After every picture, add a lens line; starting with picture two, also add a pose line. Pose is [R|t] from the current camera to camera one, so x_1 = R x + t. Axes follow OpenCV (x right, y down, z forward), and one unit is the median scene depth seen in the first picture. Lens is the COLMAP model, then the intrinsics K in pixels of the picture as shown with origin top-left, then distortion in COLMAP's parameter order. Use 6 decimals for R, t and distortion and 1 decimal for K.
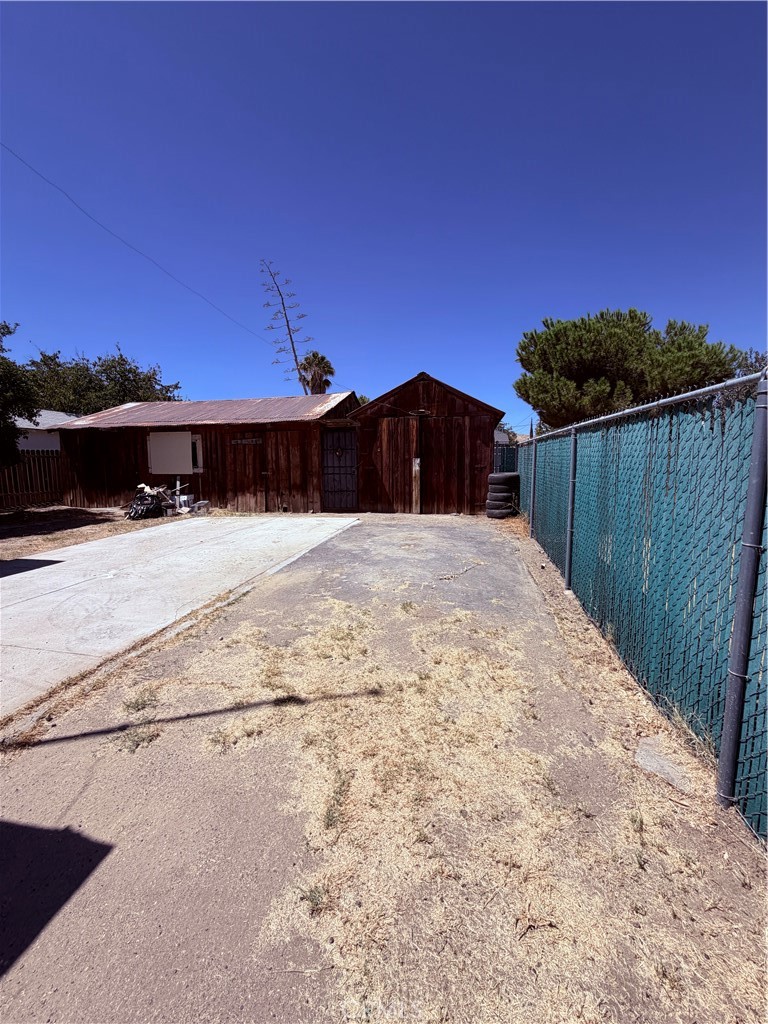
lens RADIAL K [[406.8, 0, 383.3], [0, 406.8, 510.2], [0, 0, 1]] dist [-0.001338, 0.000025]
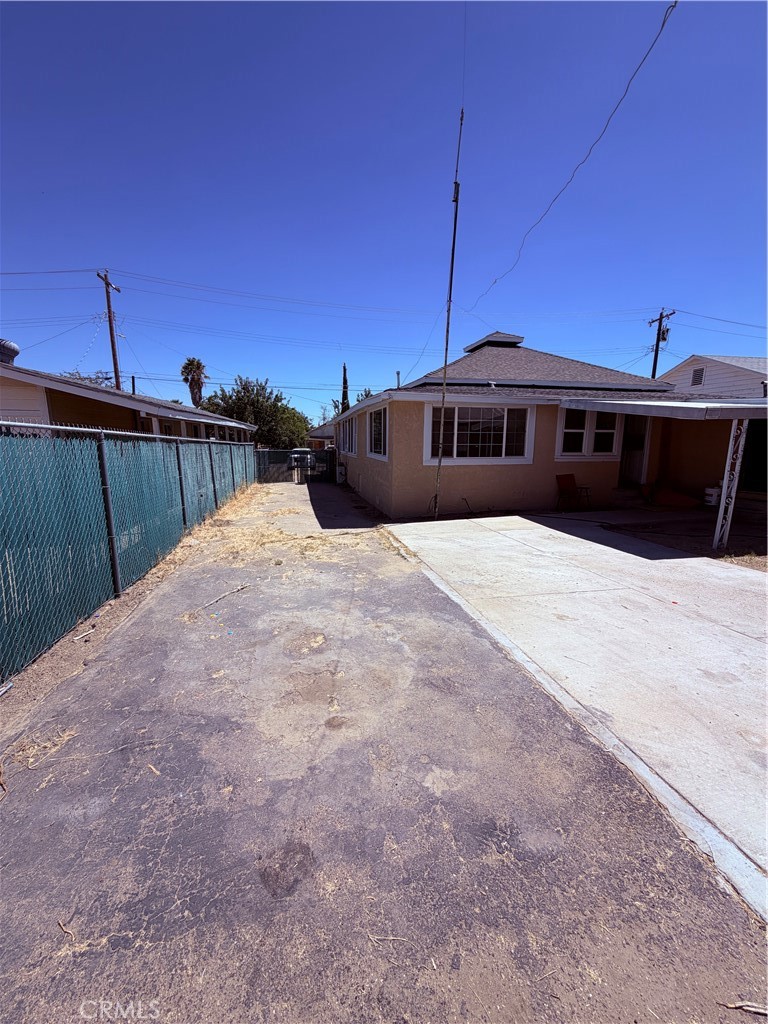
lens RADIAL K [[406.8, 0, 383.3], [0, 406.8, 510.2], [0, 0, 1]] dist [-0.001338, 0.000025]
pose [[-0.913881, 0.072209, -0.399509, 0.249543], [-0.047367, 0.958370, 0.281571, -0.320965], [0.403209, 0.276246, -0.872416, 2.103561]]
